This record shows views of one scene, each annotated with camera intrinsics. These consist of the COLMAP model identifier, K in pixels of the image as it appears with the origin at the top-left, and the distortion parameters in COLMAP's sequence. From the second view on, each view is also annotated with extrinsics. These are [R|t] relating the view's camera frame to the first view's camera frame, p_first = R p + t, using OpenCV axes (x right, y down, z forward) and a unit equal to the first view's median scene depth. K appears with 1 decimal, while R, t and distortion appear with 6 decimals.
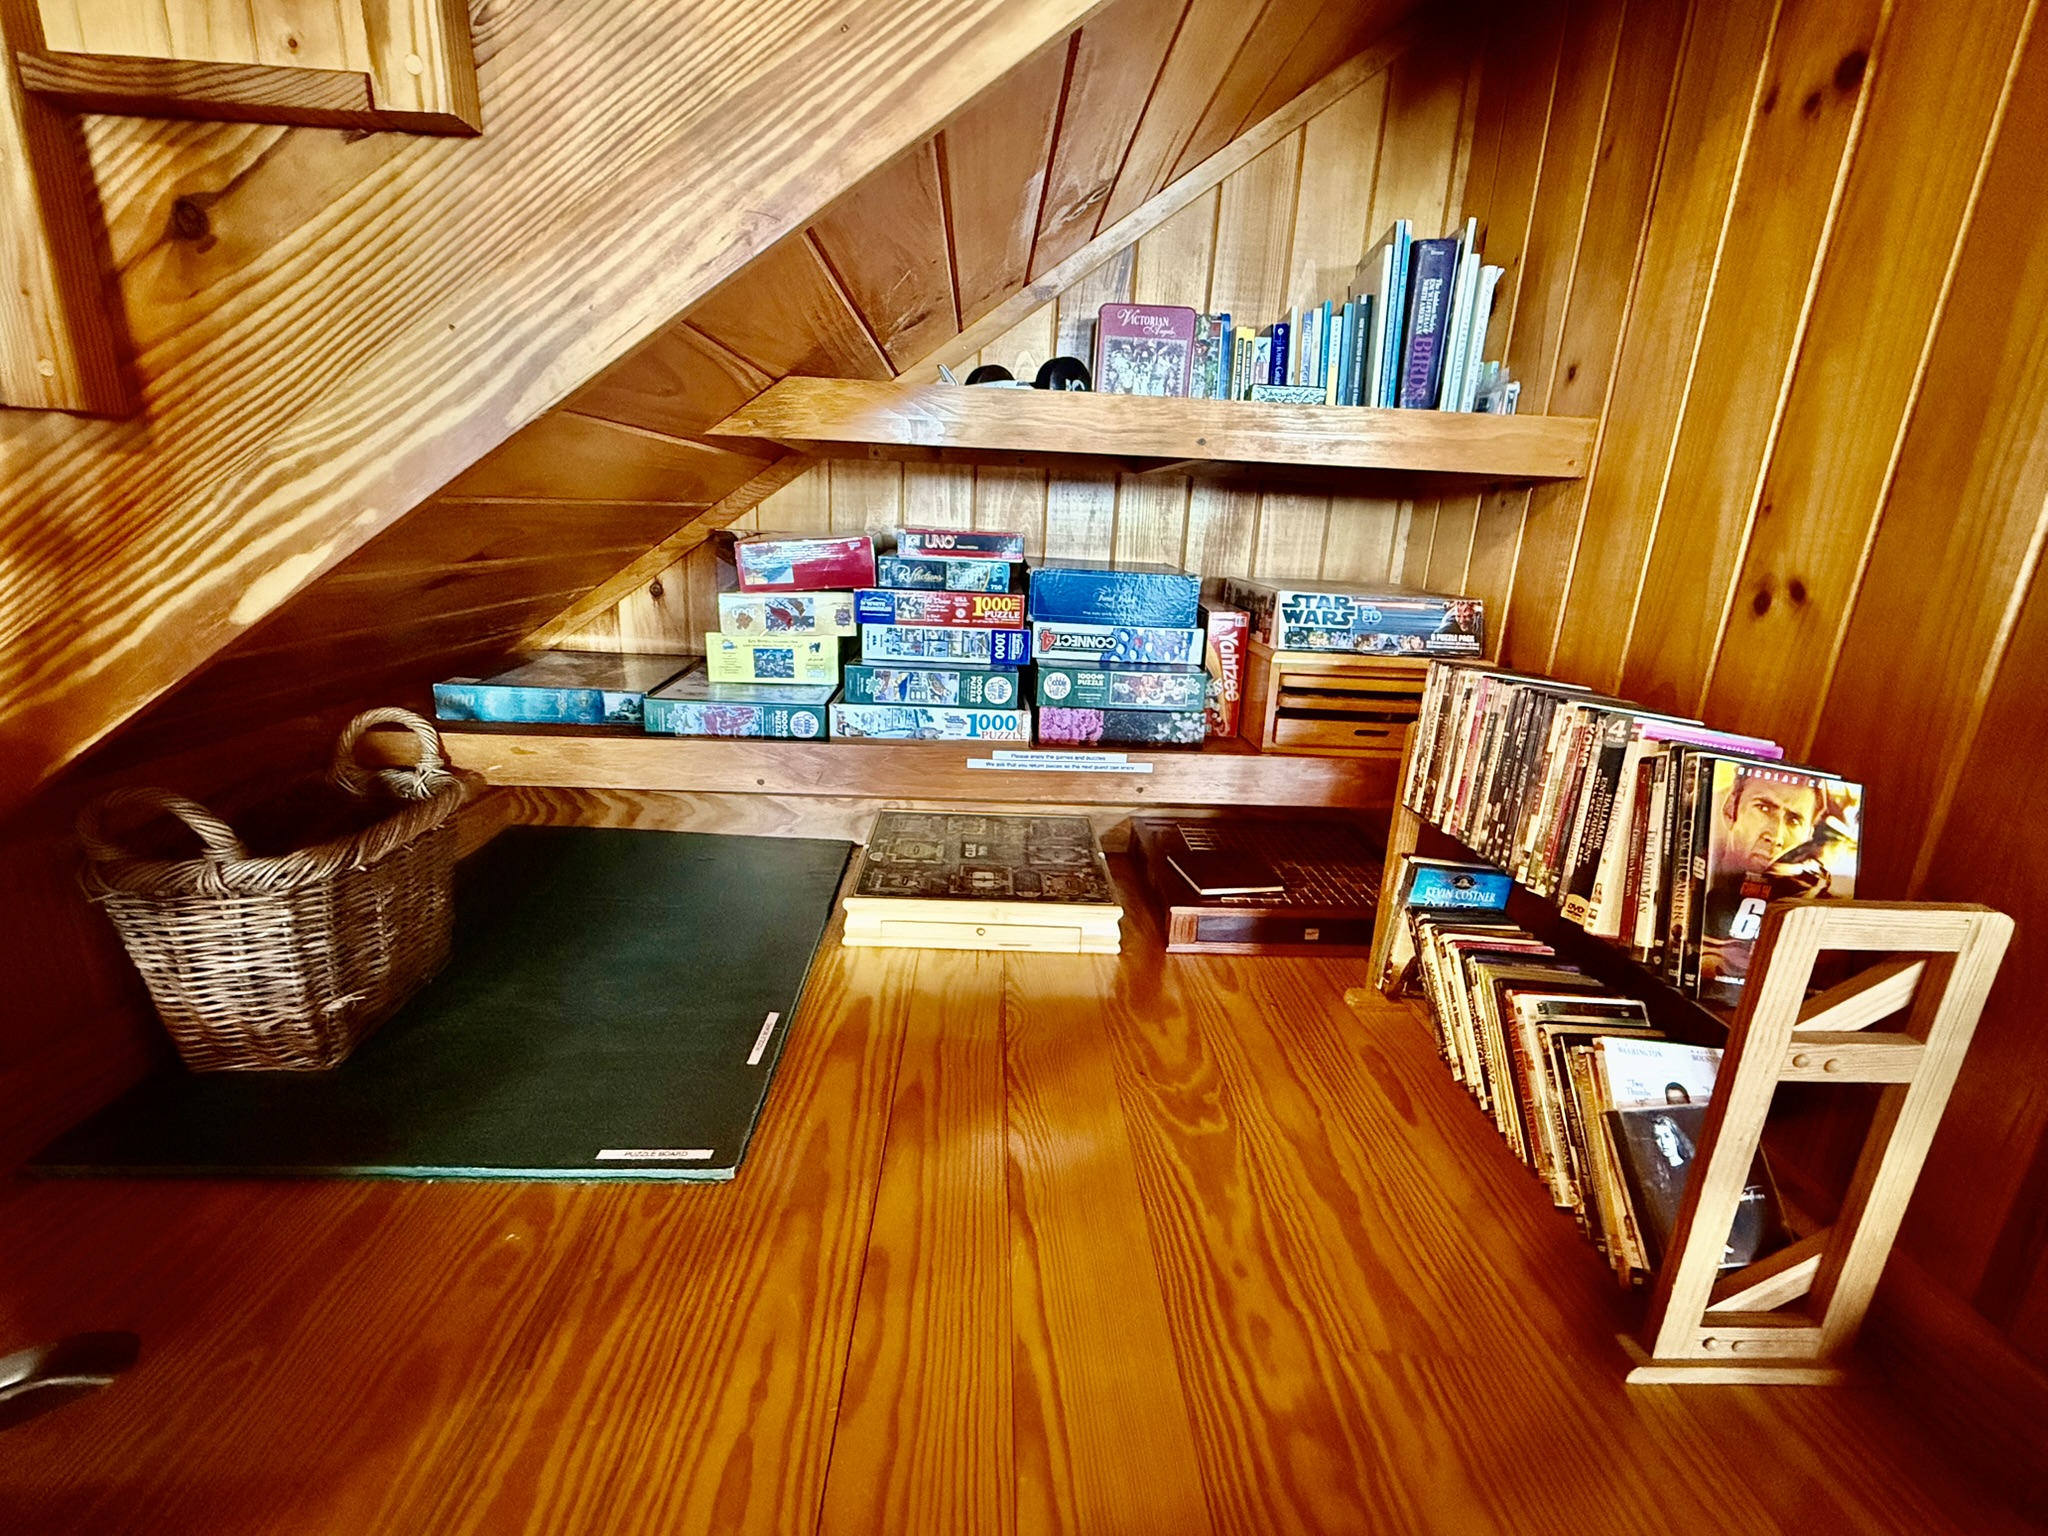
lens RADIAL K [[879.6, 0, 1017.9], [0, 879.6, 768.0], [0, 0, 1]] dist [0.001049, 0.000183]
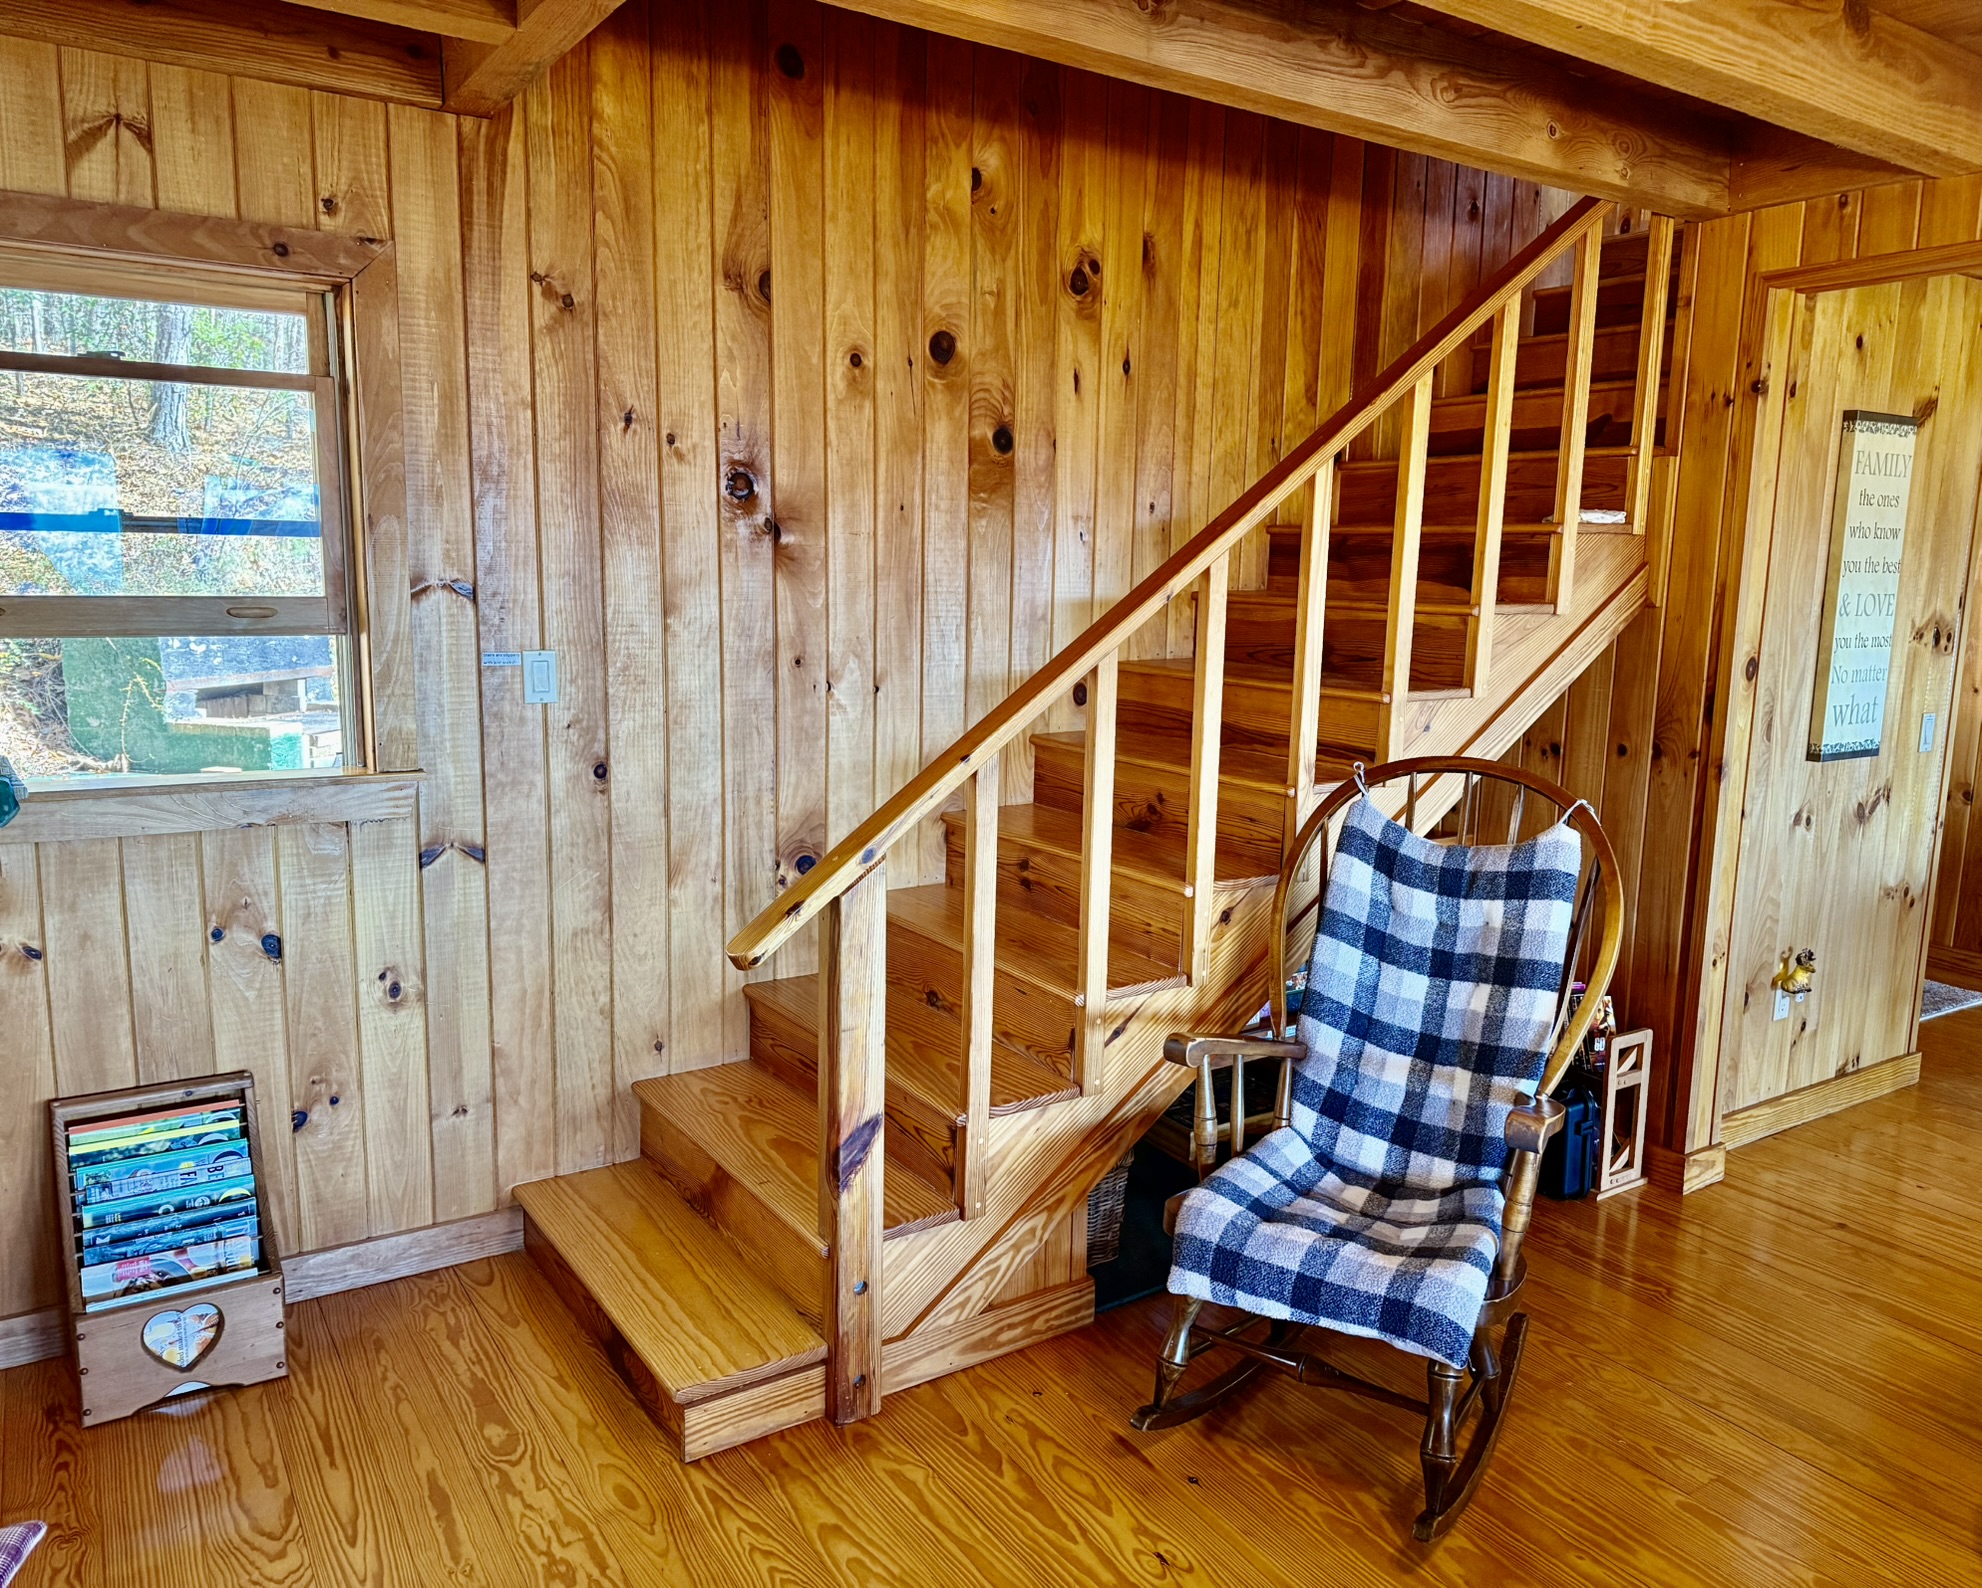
lens RADIAL K [[1474.8, 0, 996.5], [0, 1474.8, 798.0], [0, 0, 1]] dist [0.002435, -0.001100]
pose [[0.859130, -0.107927, 0.500248, -3.876712], [0.162285, 0.984514, -0.066304, -0.756169], [-0.485345, 0.138146, 0.863340, -2.880766]]
